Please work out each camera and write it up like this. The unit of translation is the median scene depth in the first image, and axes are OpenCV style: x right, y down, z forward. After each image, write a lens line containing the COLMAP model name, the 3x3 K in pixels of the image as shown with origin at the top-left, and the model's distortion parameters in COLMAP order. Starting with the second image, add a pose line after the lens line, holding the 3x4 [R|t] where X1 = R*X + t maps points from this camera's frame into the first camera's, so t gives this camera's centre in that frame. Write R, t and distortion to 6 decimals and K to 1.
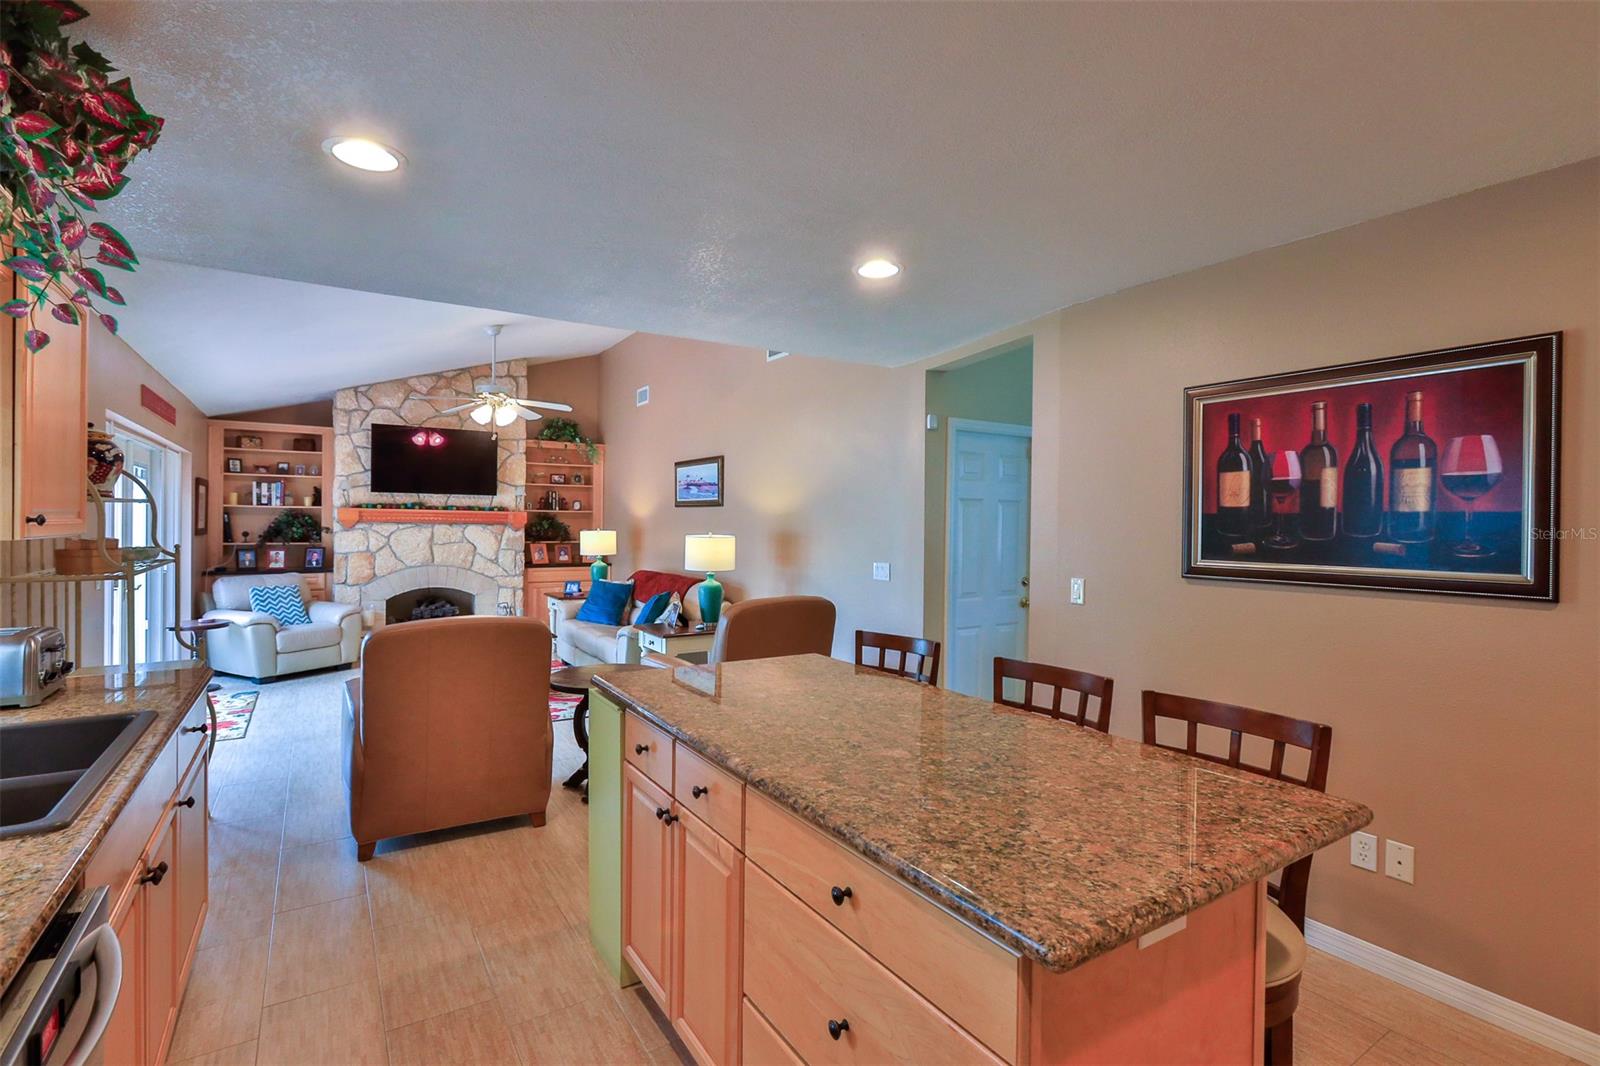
lens RADIAL K [[740.7, 0, 784.6], [0, 740.7, 526.7], [0, 0, 1]] dist [-0.008134, 0.001824]
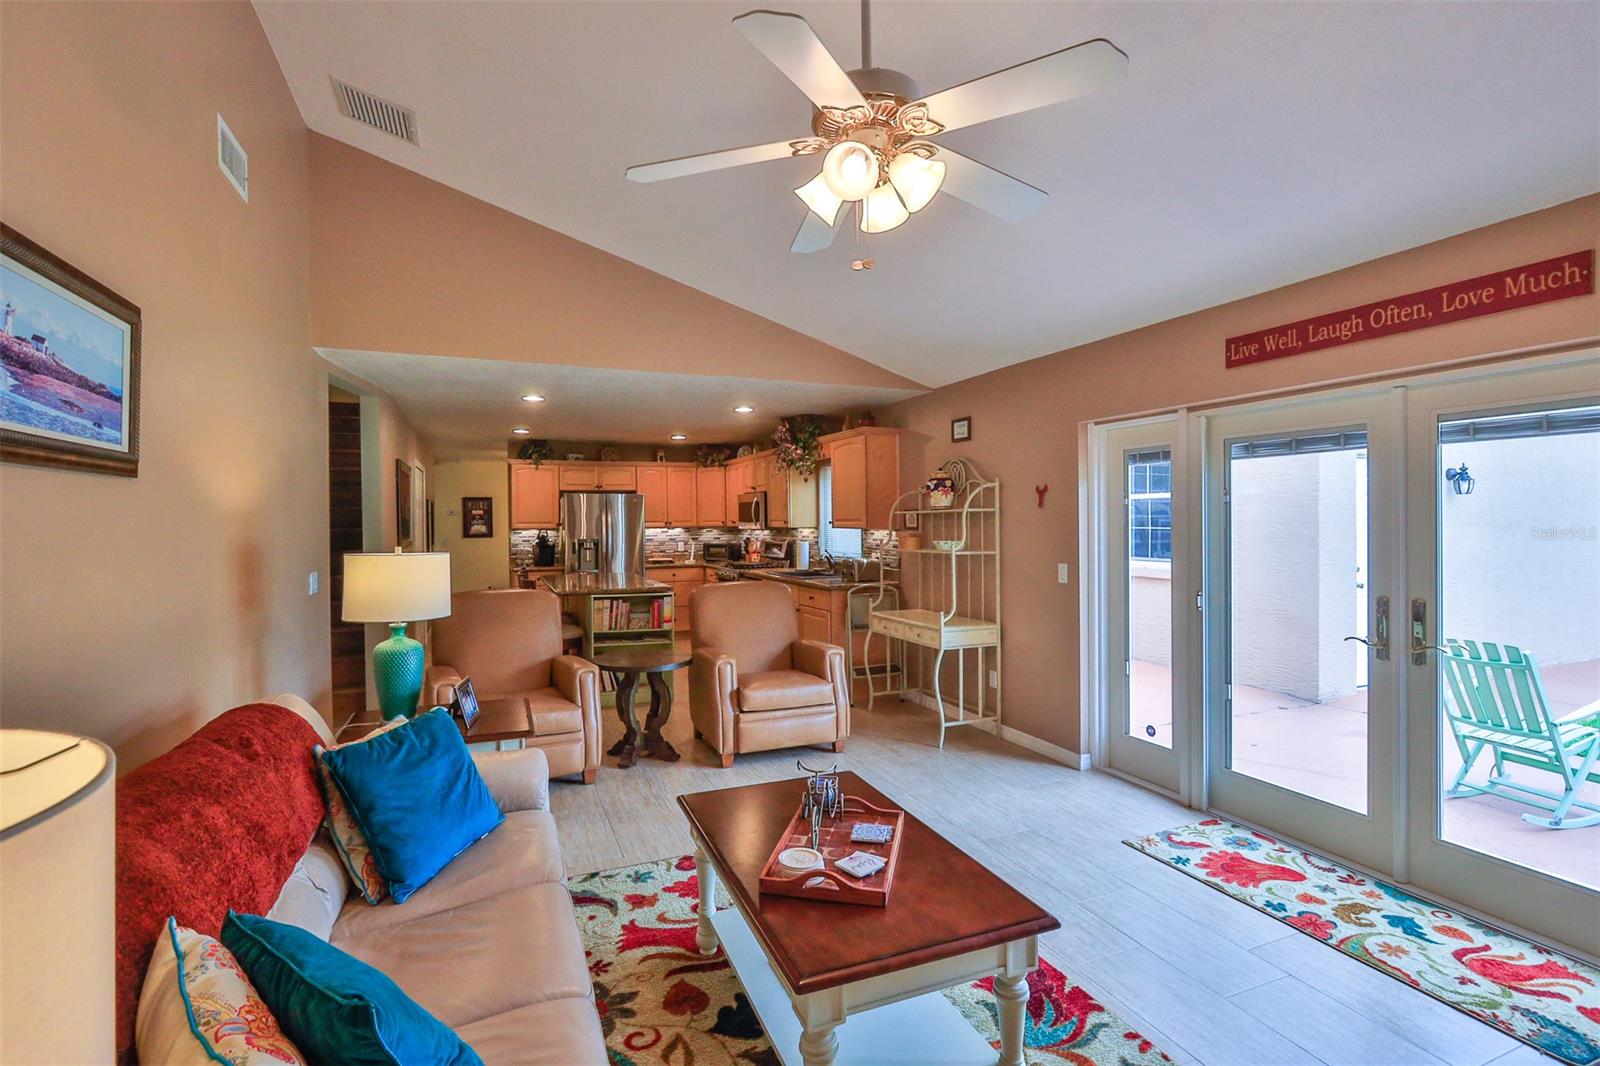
lens RADIAL K [[740.7, 0, 797.2], [0, 740.7, 524.3], [0, 0, 1]] dist [-0.008134, 0.001824]
pose [[-0.986951, -0.002591, 0.161000, -0.338132], [-0.000364, 0.999904, 0.013860, -0.011479], [-0.161021, 0.013621, -0.986857, 1.066411]]
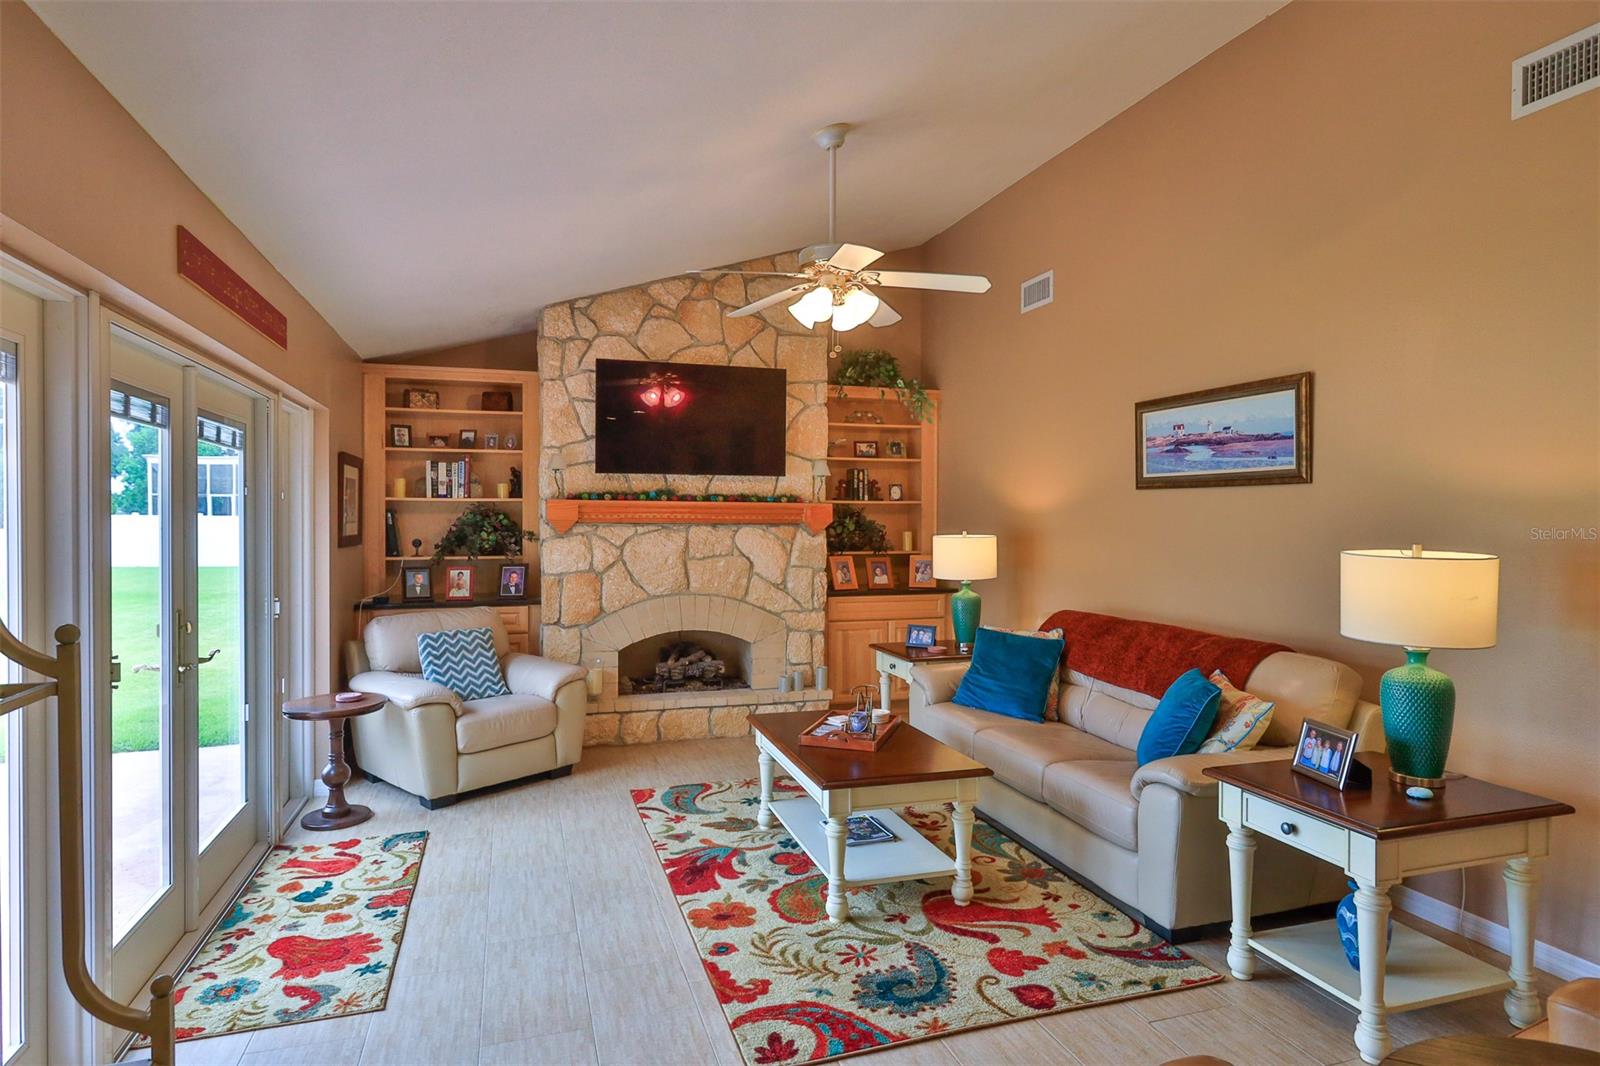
lens RADIAL K [[878.5, 0, 787.7], [0, 878.5, 527.1], [0, 0, 1]] dist [-0.007500, 0.000806]
pose [[0.967026, -0.005687, -0.254614, -0.223216], [0.006910, 0.999968, 0.003911, -0.004440], [0.254583, -0.005541, 0.967035, 0.341988]]
